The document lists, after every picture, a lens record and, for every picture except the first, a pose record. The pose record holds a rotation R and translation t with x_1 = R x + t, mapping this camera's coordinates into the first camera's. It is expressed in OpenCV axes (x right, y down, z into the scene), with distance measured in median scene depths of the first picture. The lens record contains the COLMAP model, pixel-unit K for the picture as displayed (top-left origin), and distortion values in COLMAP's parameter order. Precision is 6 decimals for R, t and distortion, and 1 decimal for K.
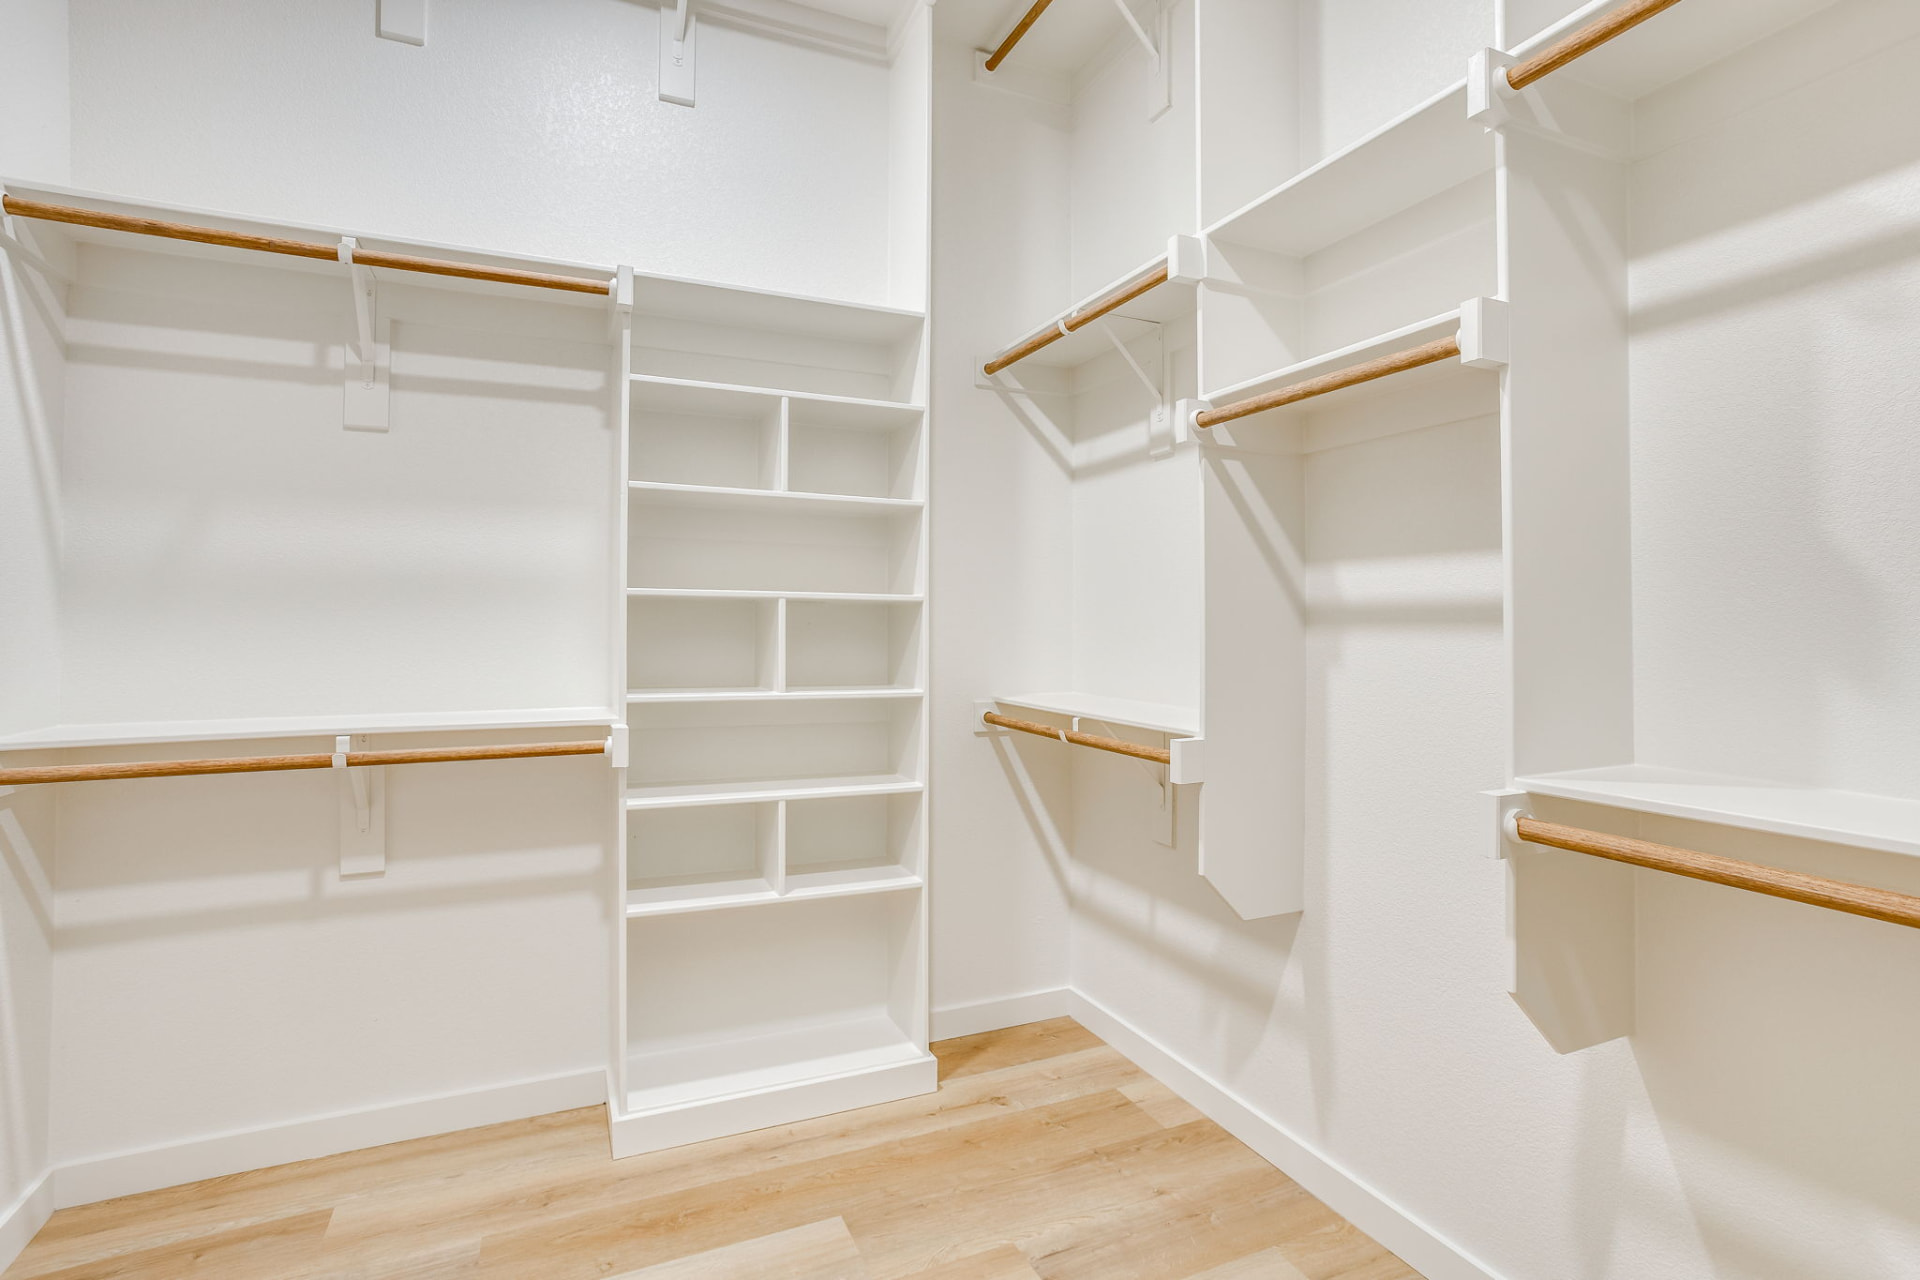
lens RADIAL K [[937.5, 0, 970.4], [0, 937.5, 625.0], [0, 0, 1]] dist [-0.017699, 0.012287]
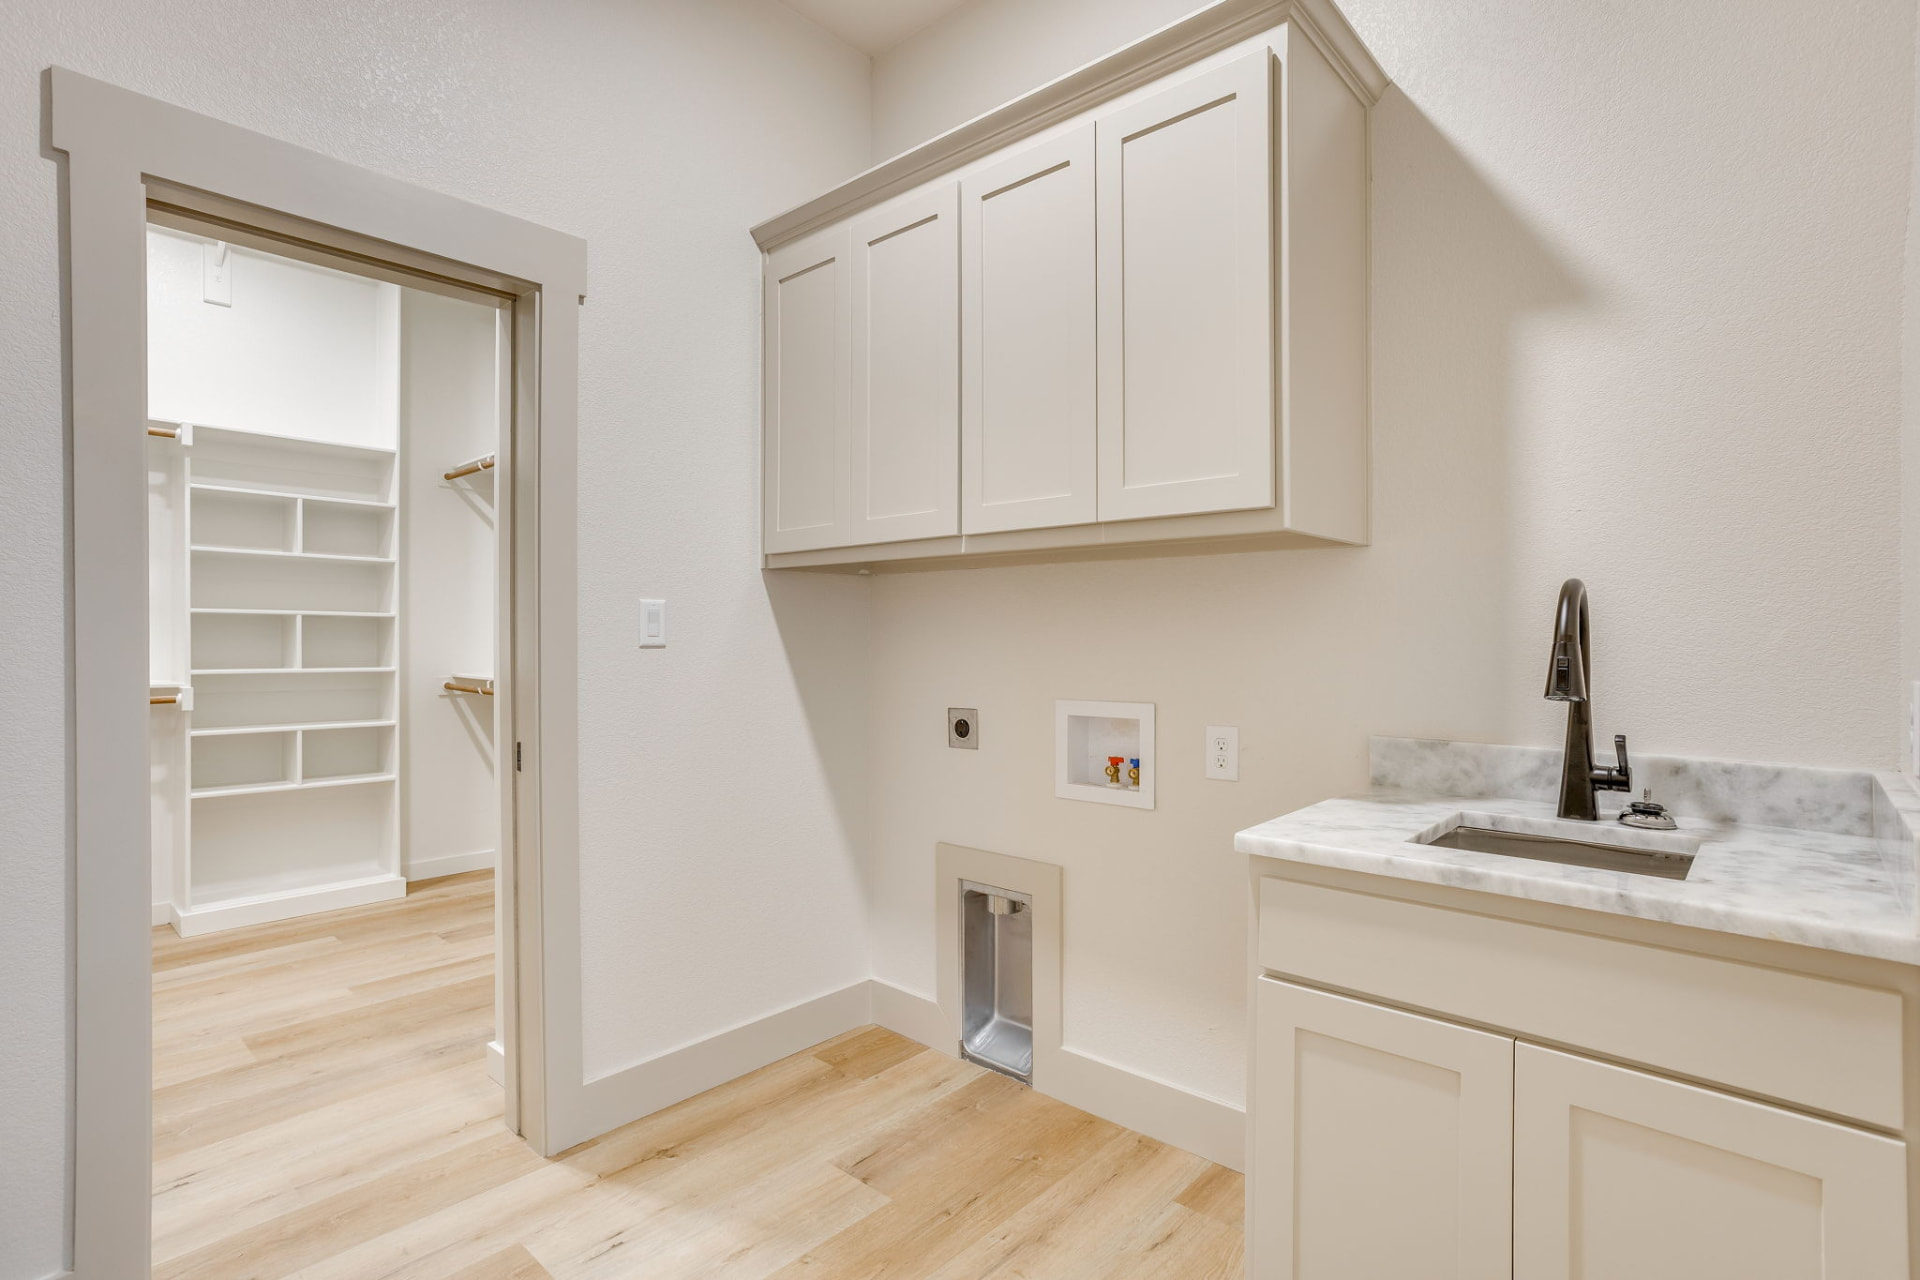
lens RADIAL K [[937.5, 0, 954.0], [0, 937.5, 653.6], [0, 0, 1]] dist [-0.017699, 0.012287]
pose [[0.928682, -0.003409, 0.370861, 0.282400], [-0.004154, 0.999799, 0.019593, 0.004682], [-0.370854, -0.019736, 0.928482, -1.041037]]
